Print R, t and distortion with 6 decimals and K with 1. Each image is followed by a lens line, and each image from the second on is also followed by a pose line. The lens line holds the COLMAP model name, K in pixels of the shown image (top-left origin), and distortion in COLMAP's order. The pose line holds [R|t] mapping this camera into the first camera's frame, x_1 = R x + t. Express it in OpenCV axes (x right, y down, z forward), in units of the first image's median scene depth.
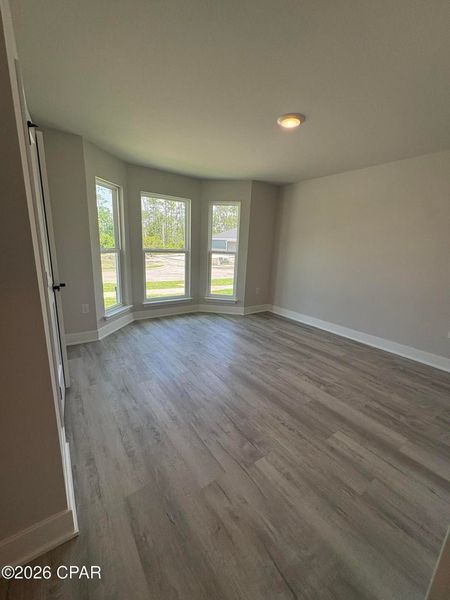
lens RADIAL K [[239.6, 0, 224.3], [0, 239.6, 298.2], [0, 0, 1]] dist [0.000110, 0.000302]
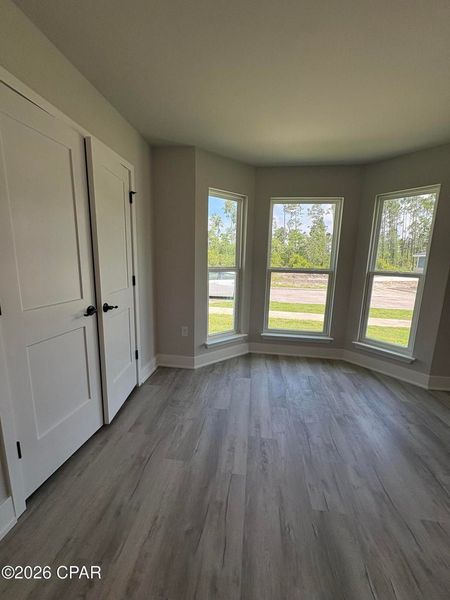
lens RADIAL K [[239.6, 0, 224.3], [0, 239.6, 298.2], [0, 0, 1]] dist [0.000110, 0.000302]
pose [[0.729125, 0.088457, -0.678640, 0.114120], [-0.141503, 0.989670, -0.023032, -0.065822], [0.669592, 0.112823, 0.734110, 0.330038]]
